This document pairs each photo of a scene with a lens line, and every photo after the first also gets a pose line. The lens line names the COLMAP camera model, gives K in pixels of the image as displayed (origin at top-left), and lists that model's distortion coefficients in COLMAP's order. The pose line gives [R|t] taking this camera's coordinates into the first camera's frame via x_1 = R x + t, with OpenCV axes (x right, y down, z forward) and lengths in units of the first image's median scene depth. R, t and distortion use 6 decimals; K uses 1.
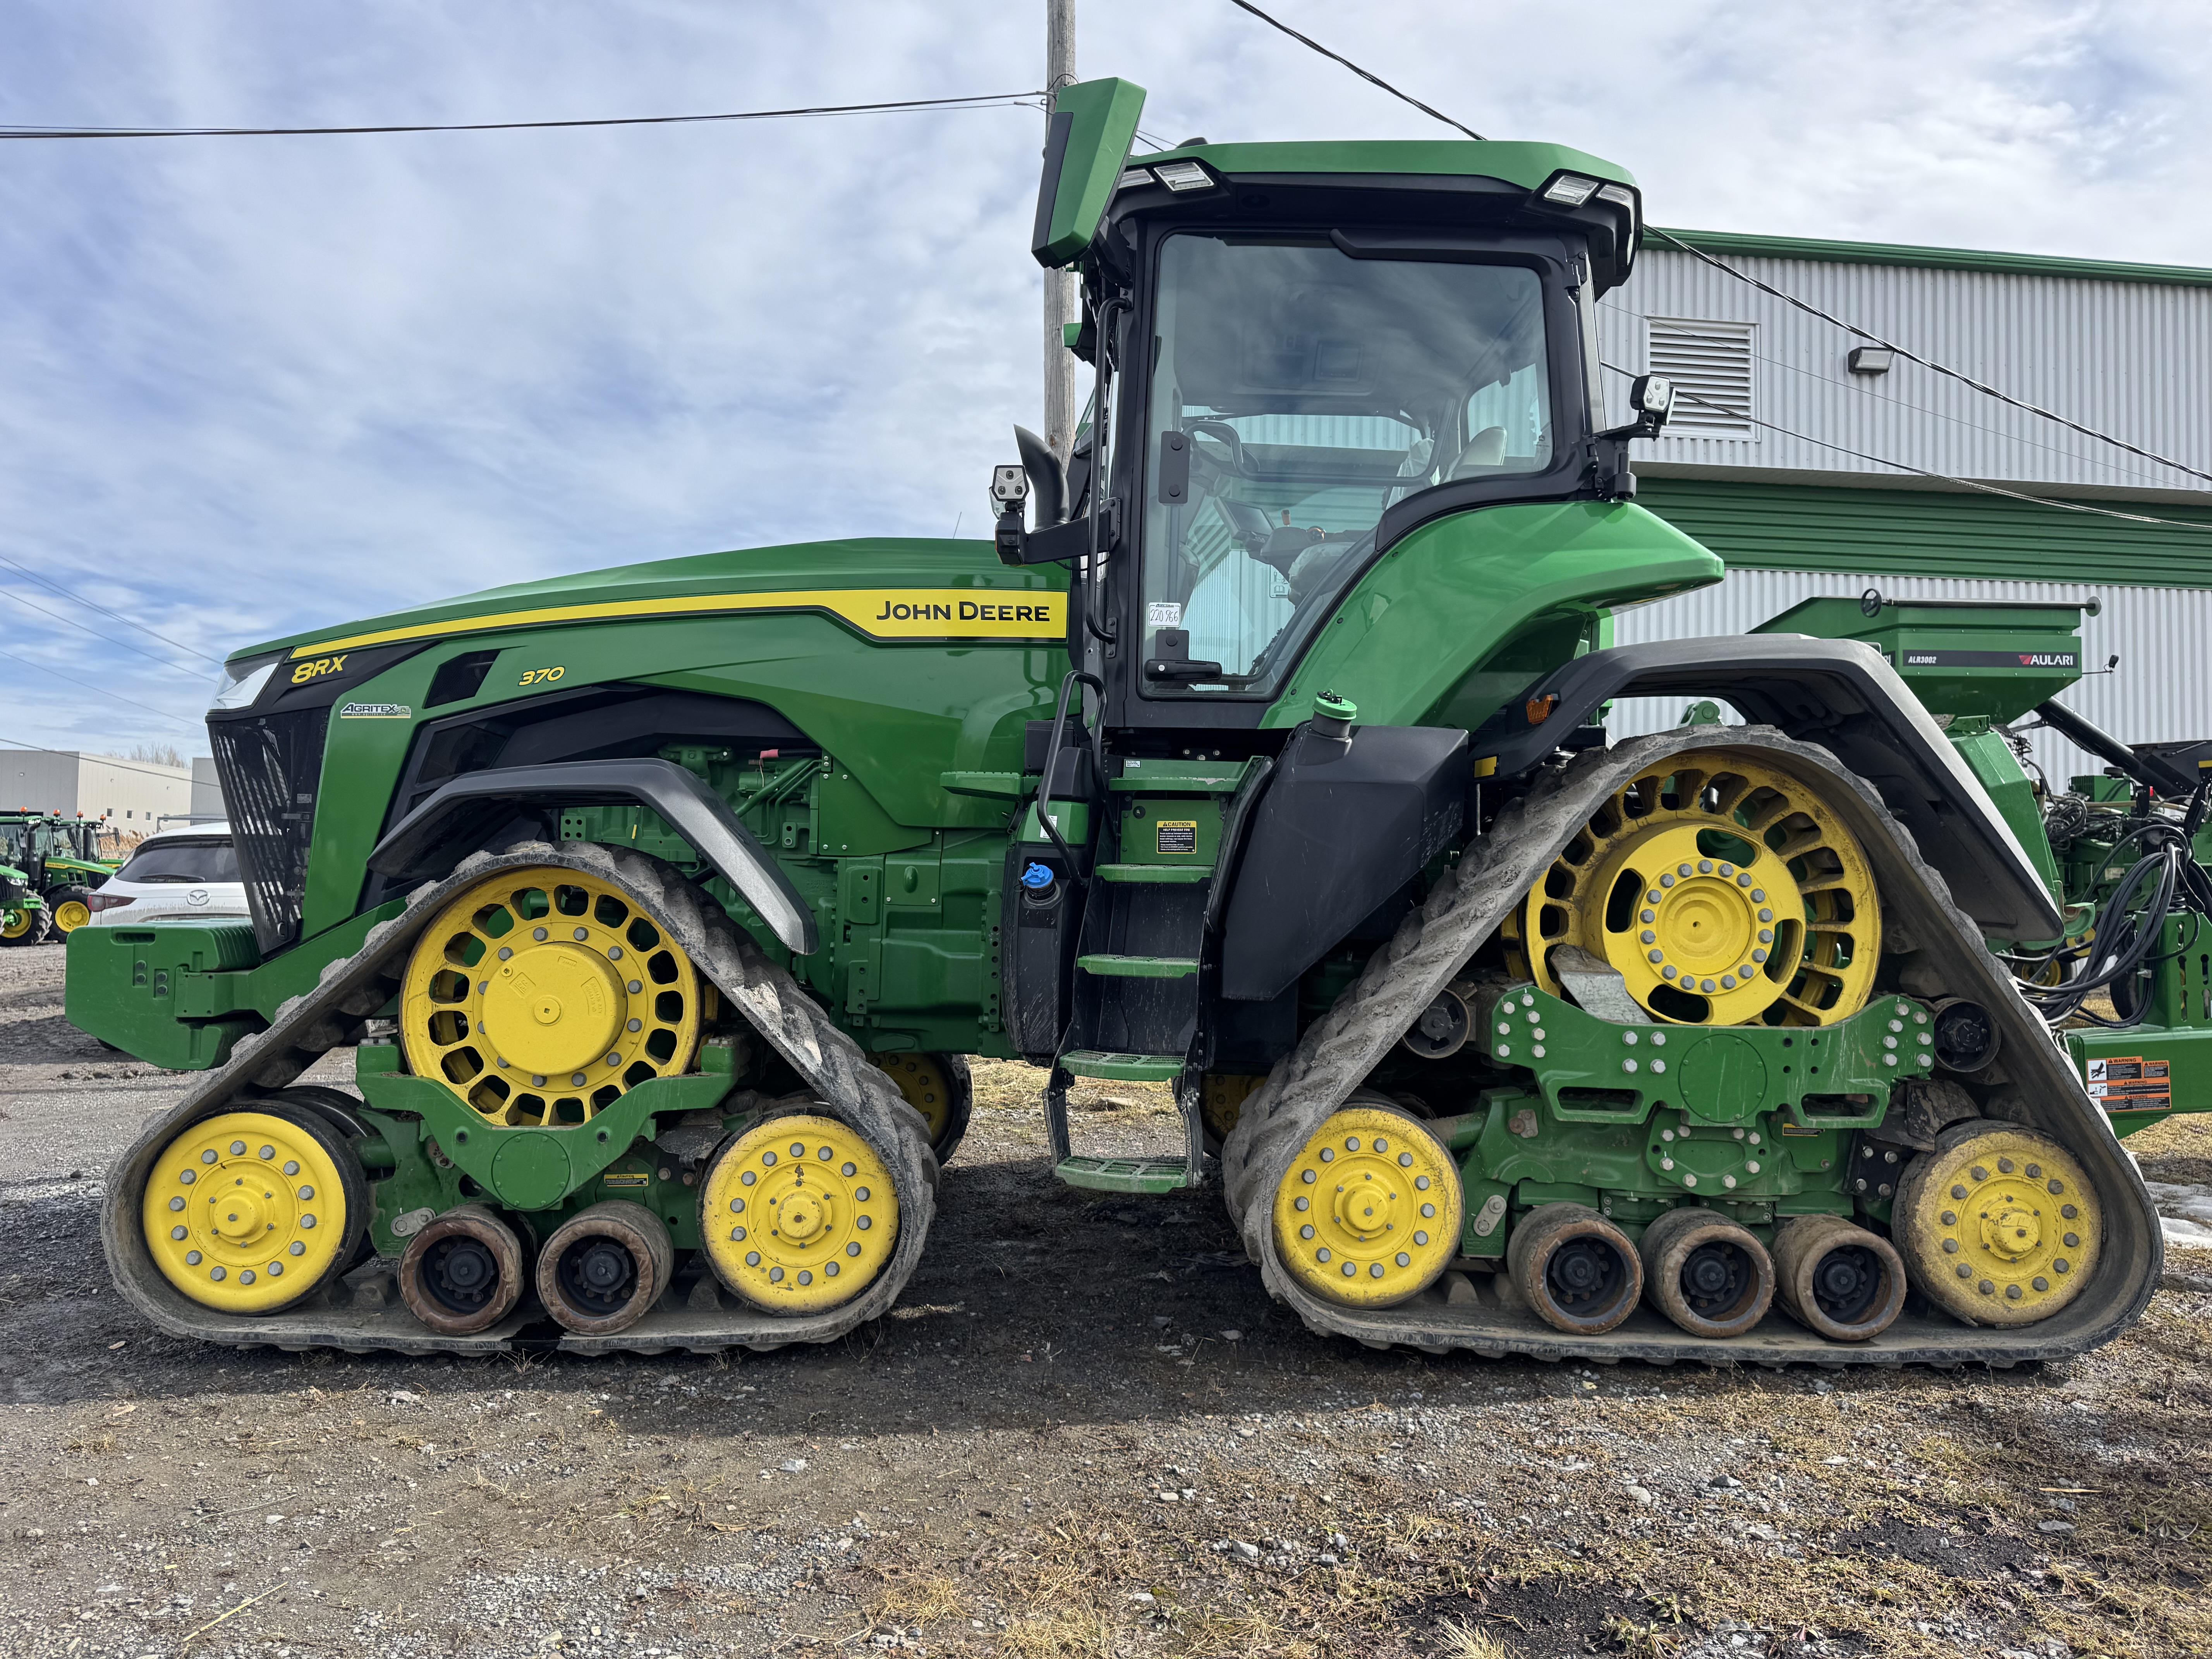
lens RADIAL K [[1540.3, 0, 1113.1], [0, 1540.3, 835.6], [0, 0, 1]] dist [0.146698, -0.235326]
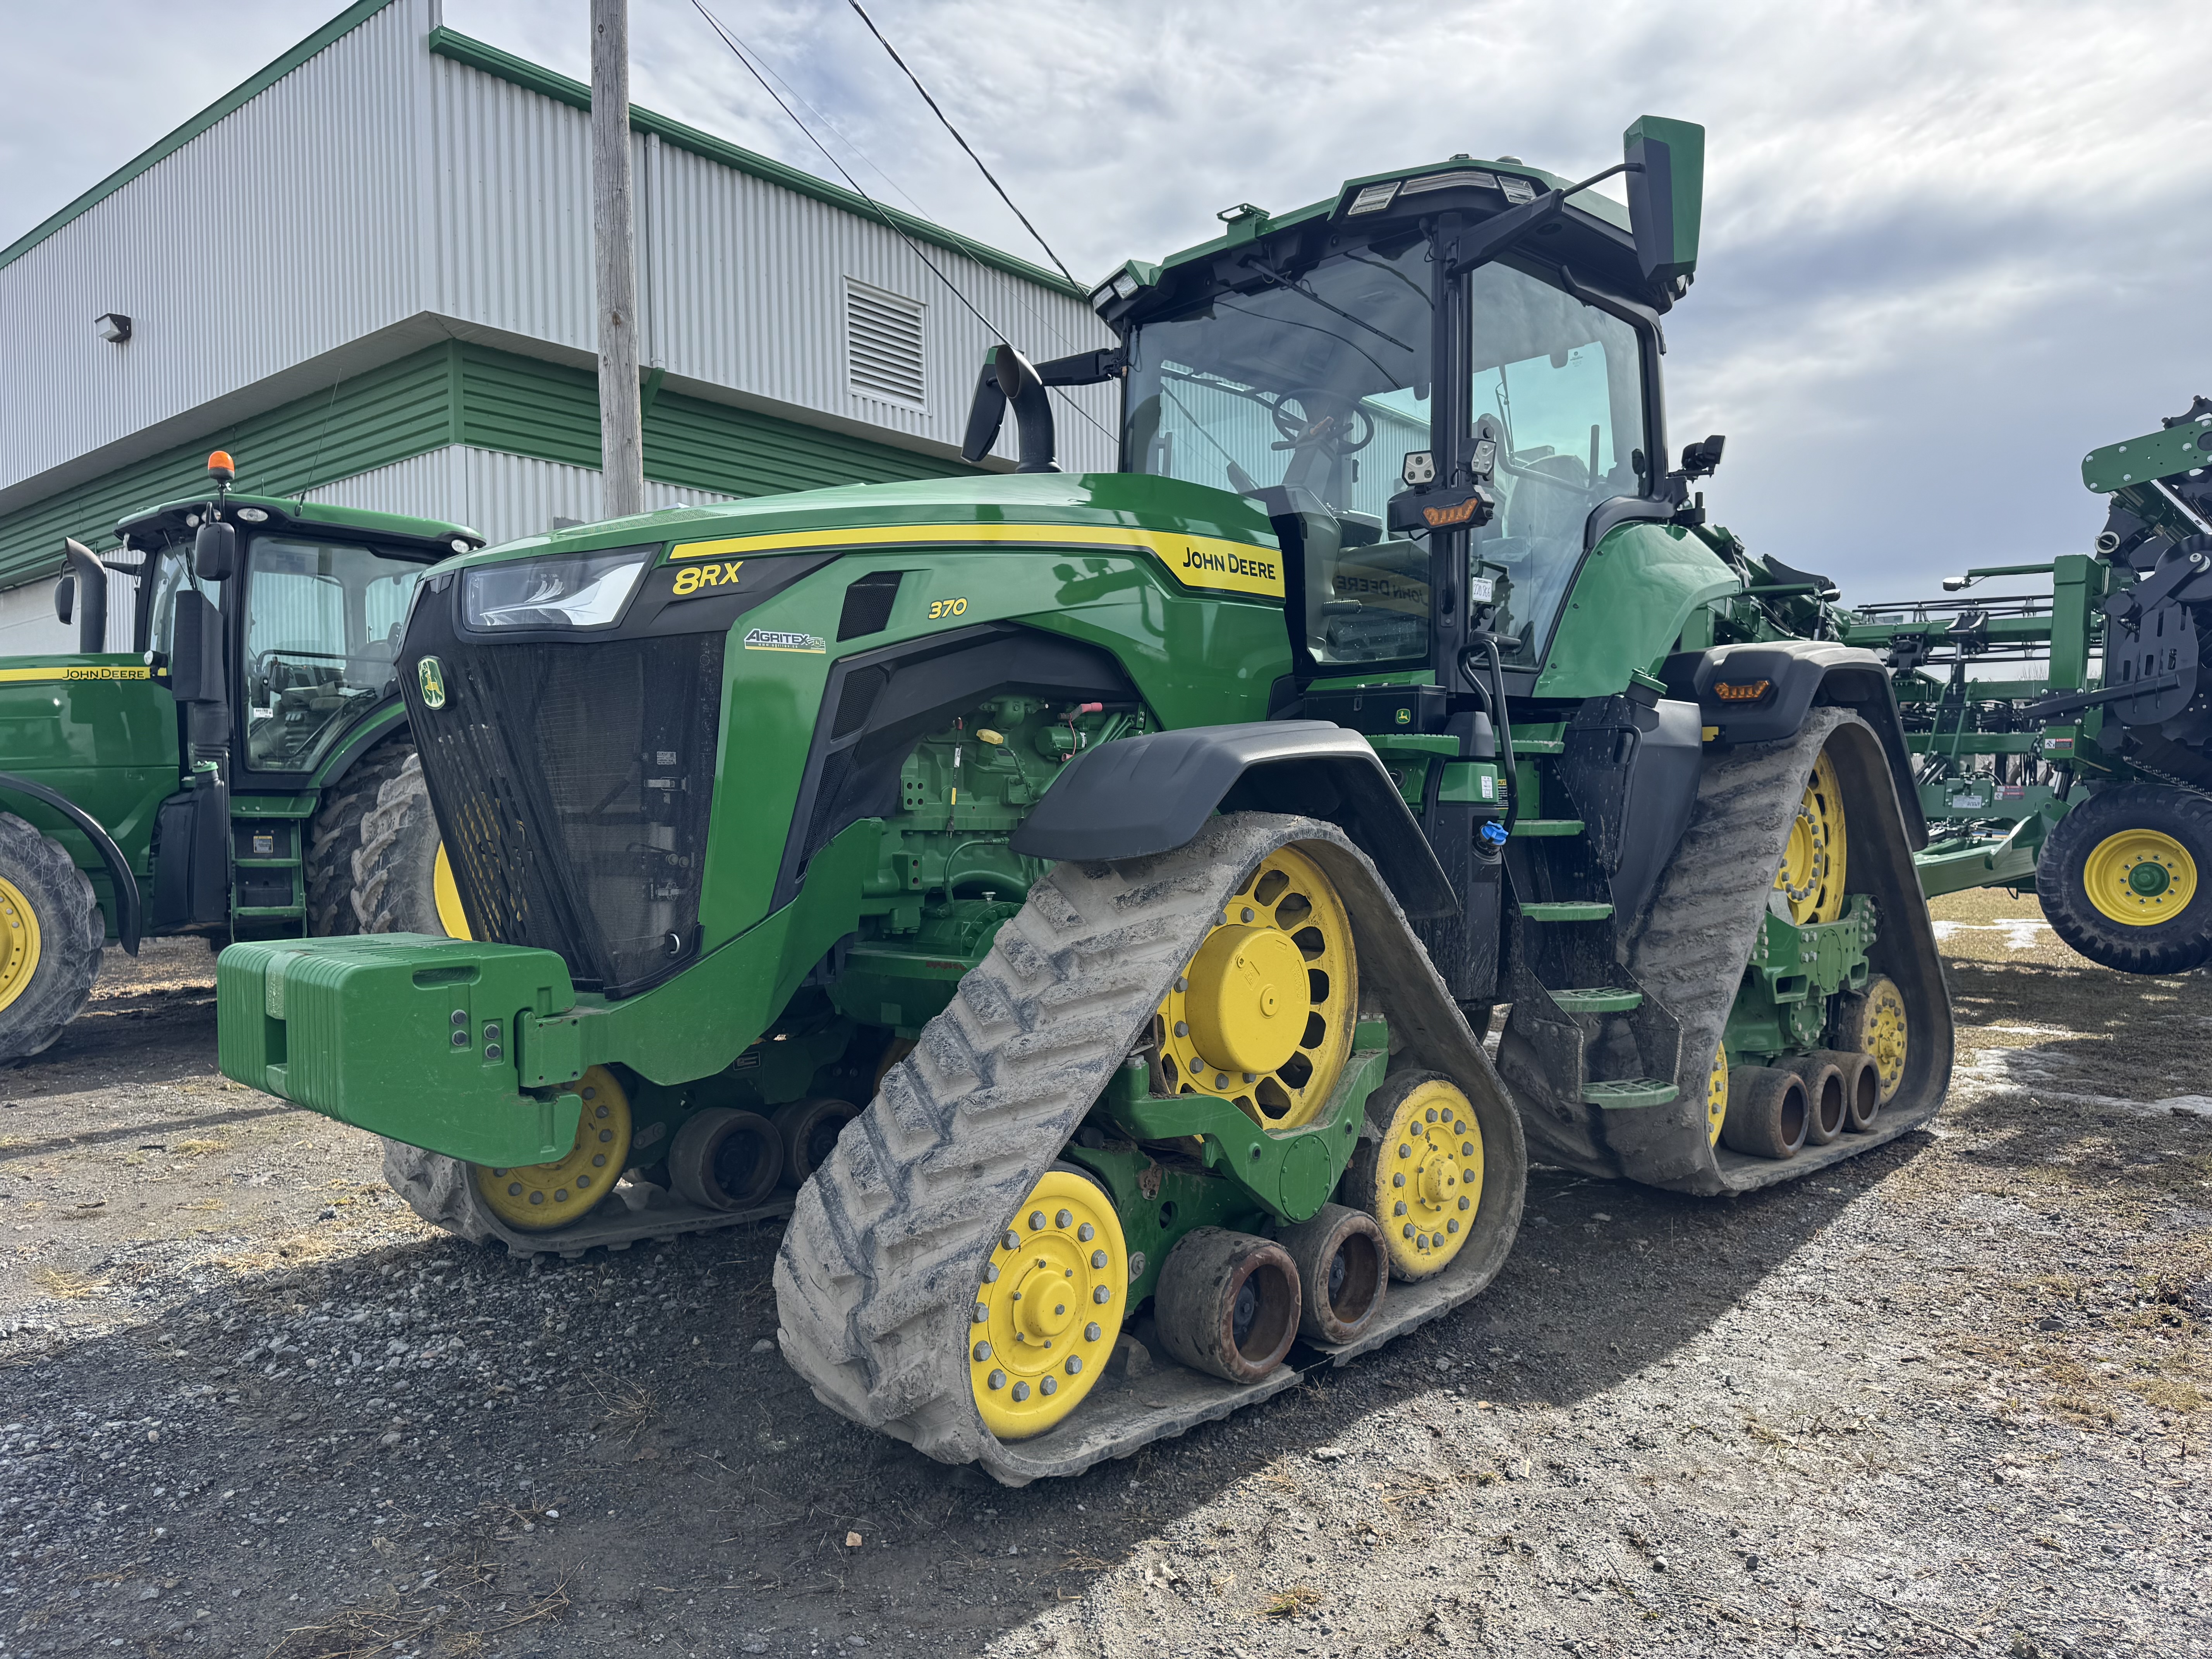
lens RADIAL K [[1540.3, 0, 1113.1], [0, 1540.3, 835.6], [0, 0, 1]] dist [0.146698, -0.235326]
pose [[0.723705, -0.035359, 0.689203, -0.866842], [0.003255, 0.998850, 0.047826, -0.021841], [-0.690102, -0.032368, 0.722988, 0.356460]]
